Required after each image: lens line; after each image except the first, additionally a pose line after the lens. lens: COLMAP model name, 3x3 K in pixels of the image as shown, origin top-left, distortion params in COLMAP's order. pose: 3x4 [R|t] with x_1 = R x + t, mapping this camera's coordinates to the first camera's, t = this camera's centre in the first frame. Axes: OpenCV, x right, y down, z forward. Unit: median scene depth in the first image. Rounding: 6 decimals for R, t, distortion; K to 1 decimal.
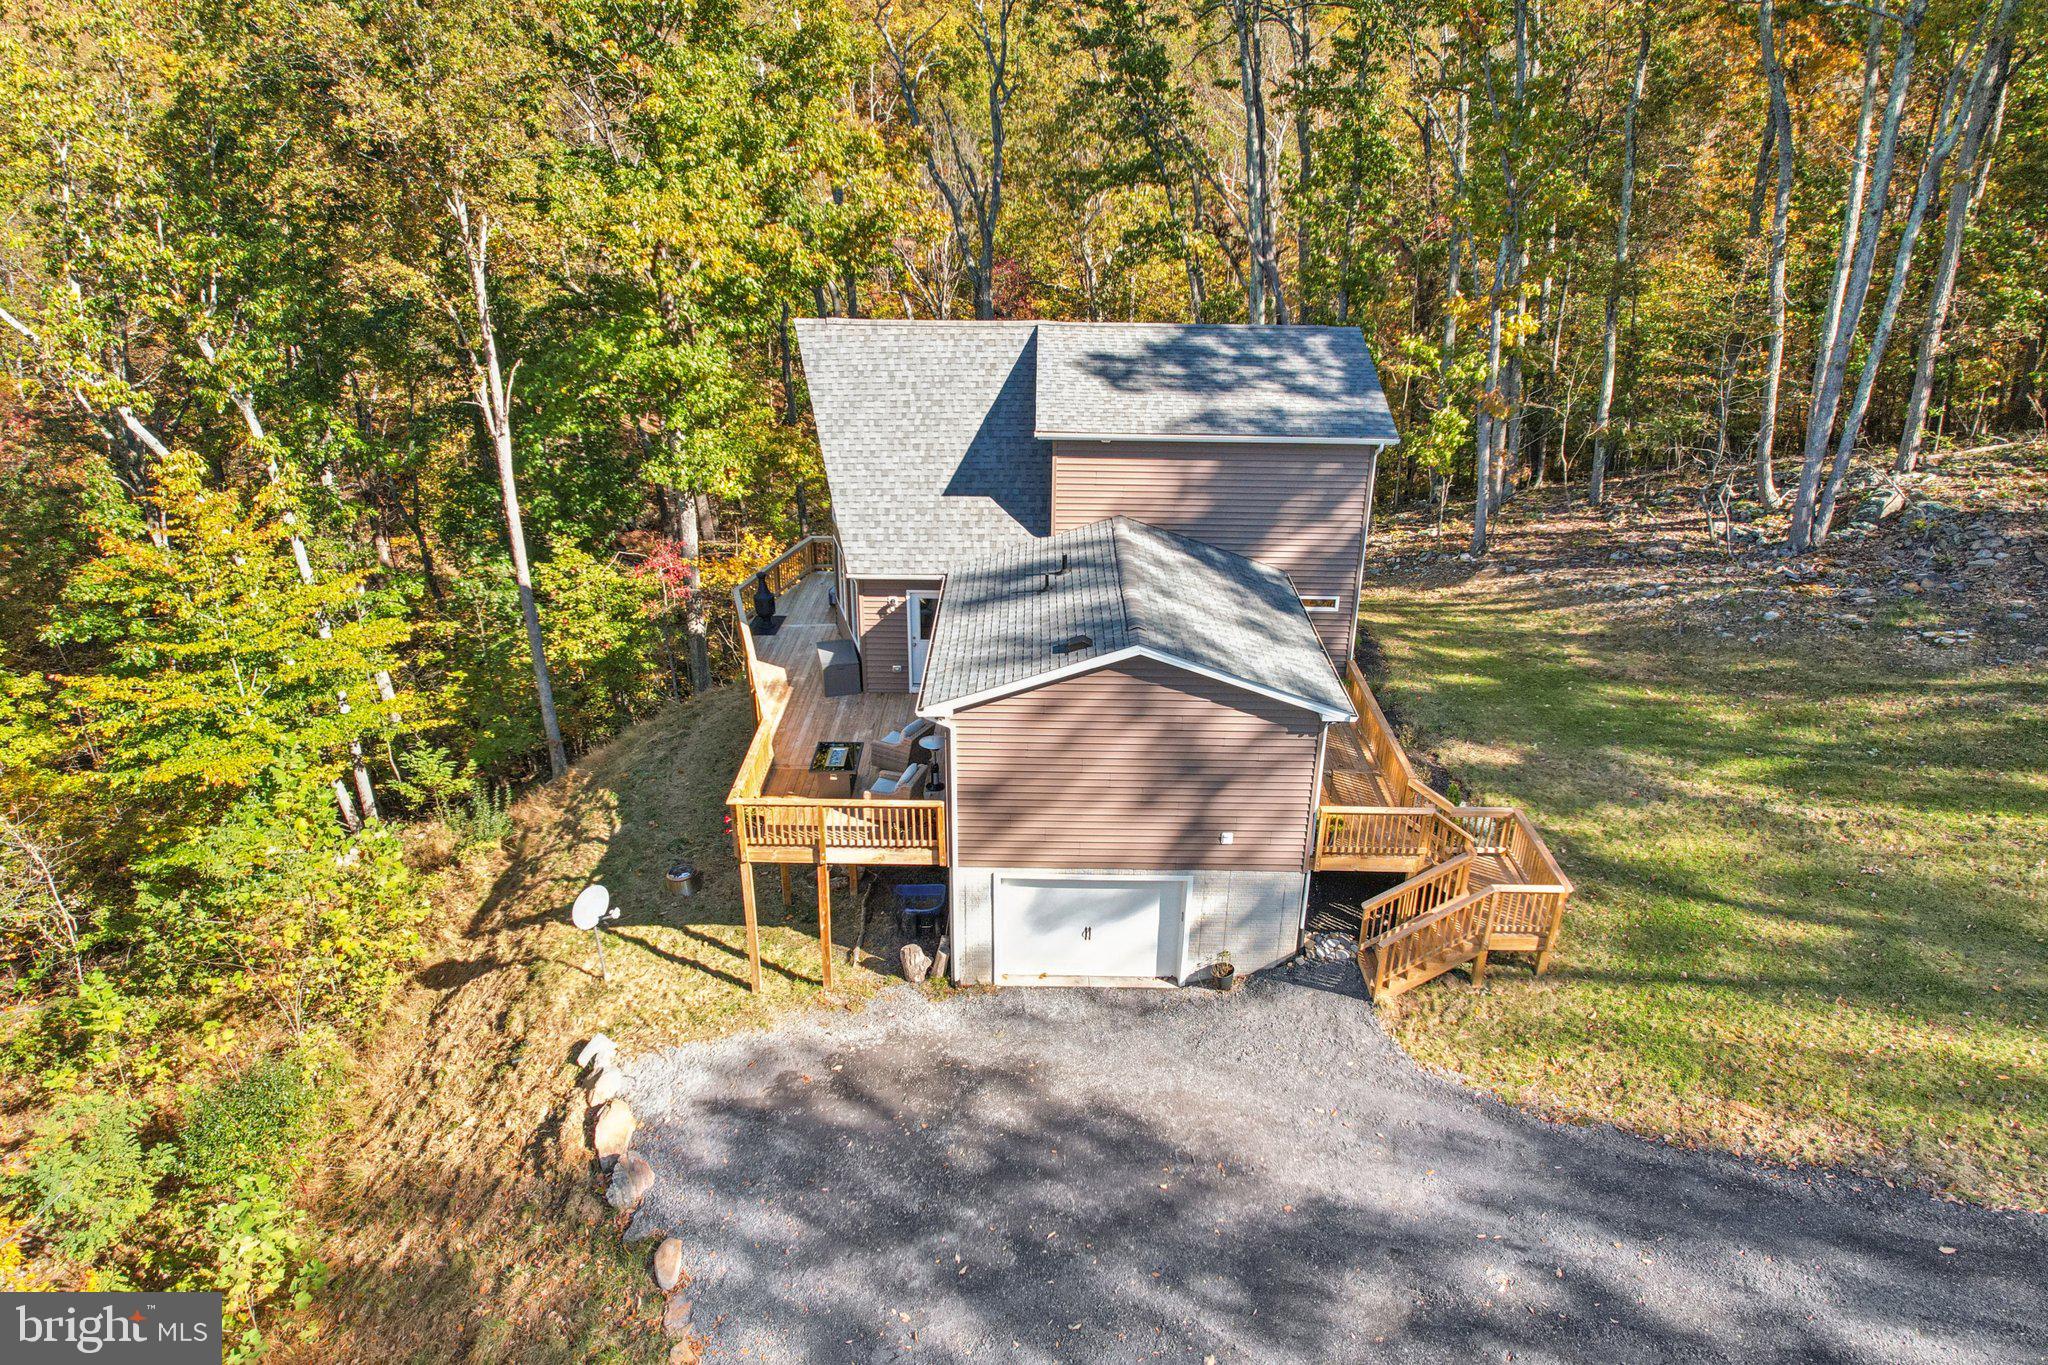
lens RADIAL K [[1319.5, 0, 1024.0], [0, 1319.5, 682.5], [0, 0, 1]] dist [-0.075257, 0.072530]
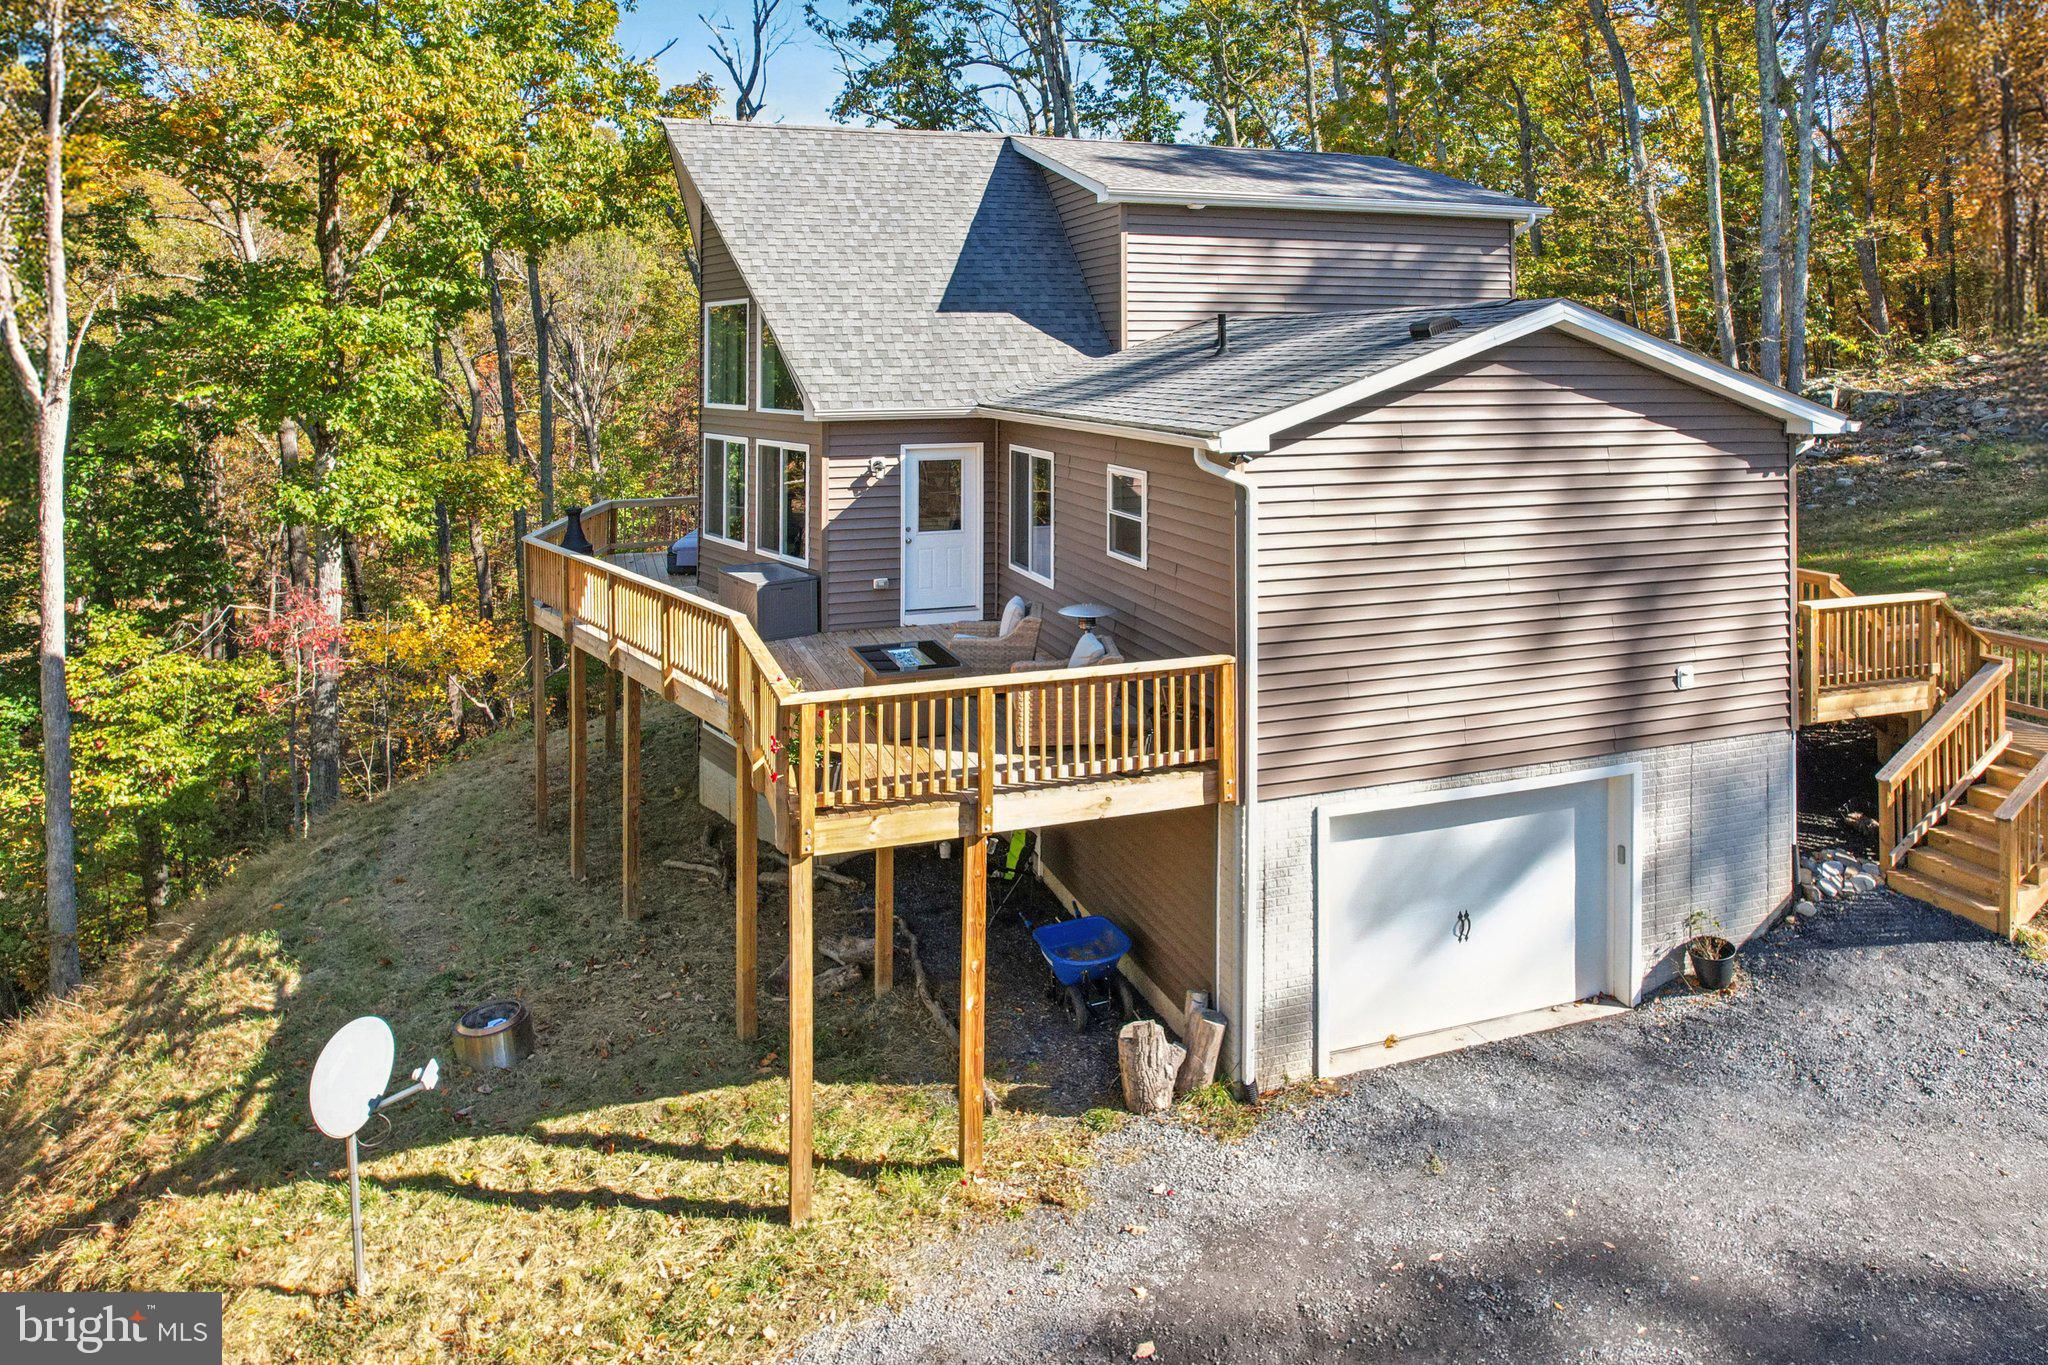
lens RADIAL K [[1275.0, 0, 1020.7], [0, 1275.0, 390.8], [0, 0, 1]] dist [-0.052624, 0.037702]
pose [[0.937723, -0.001411, 0.347382, -0.284084], [0.140346, 0.916286, -0.375130, 0.159267], [-0.317772, 0.400521, 0.859421, 0.551395]]
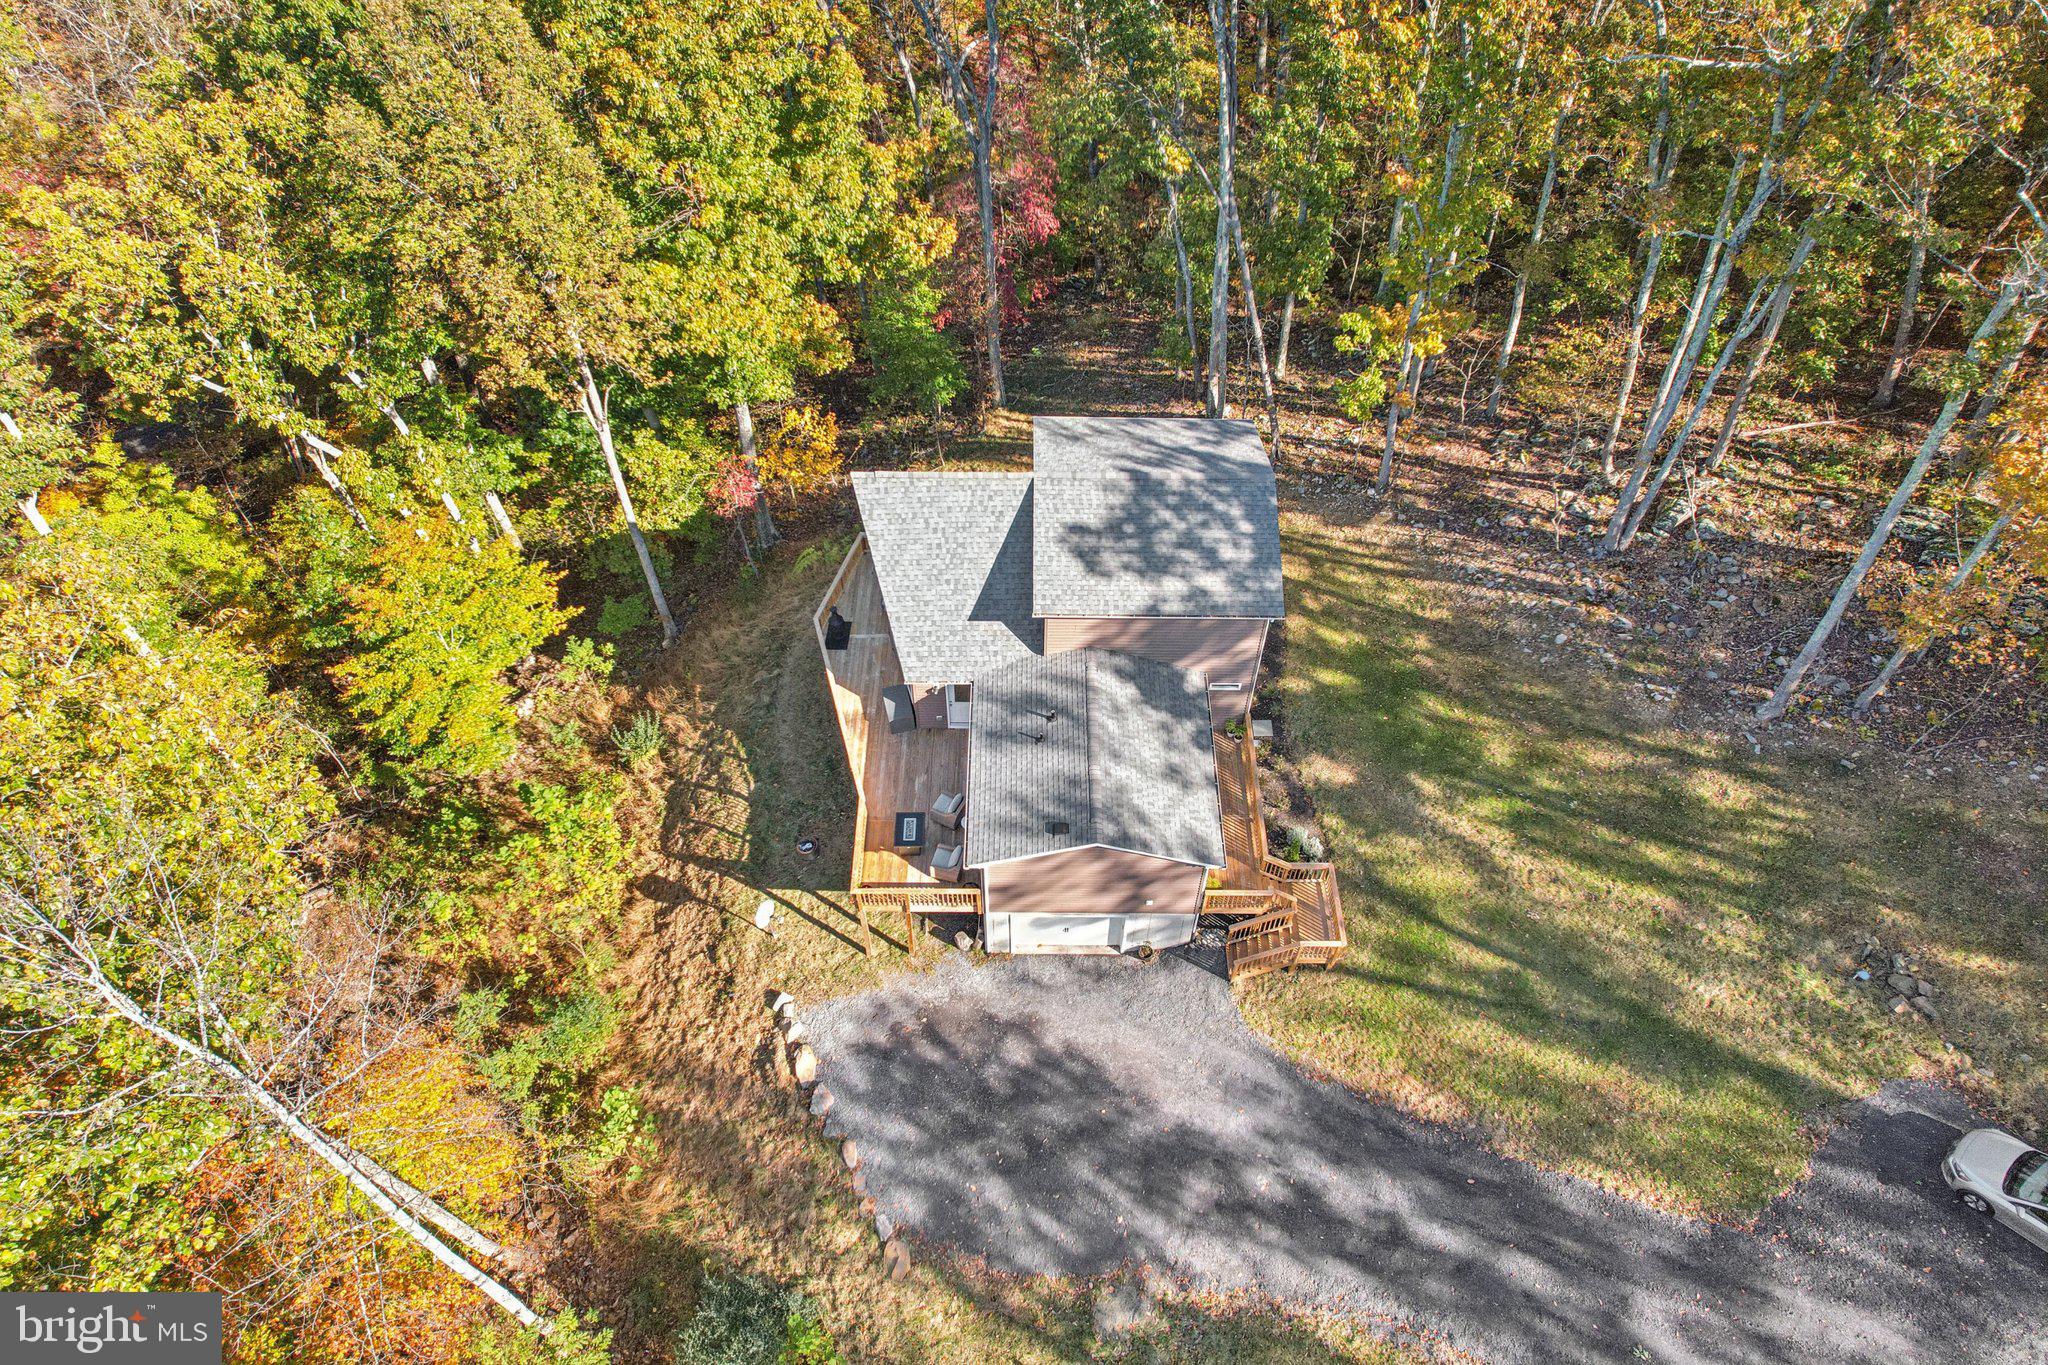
lens RADIAL K [[1294.3, 0, 1029.5], [0, 1294.3, 684.6], [0, 0, 1]] dist [-0.061514, 0.066608]
pose [[0.999925, -0.011443, 0.004365, -0.002475], [0.008361, 0.898227, 0.439452, -0.823275], [-0.008949, -0.439383, 0.898255, -0.343450]]
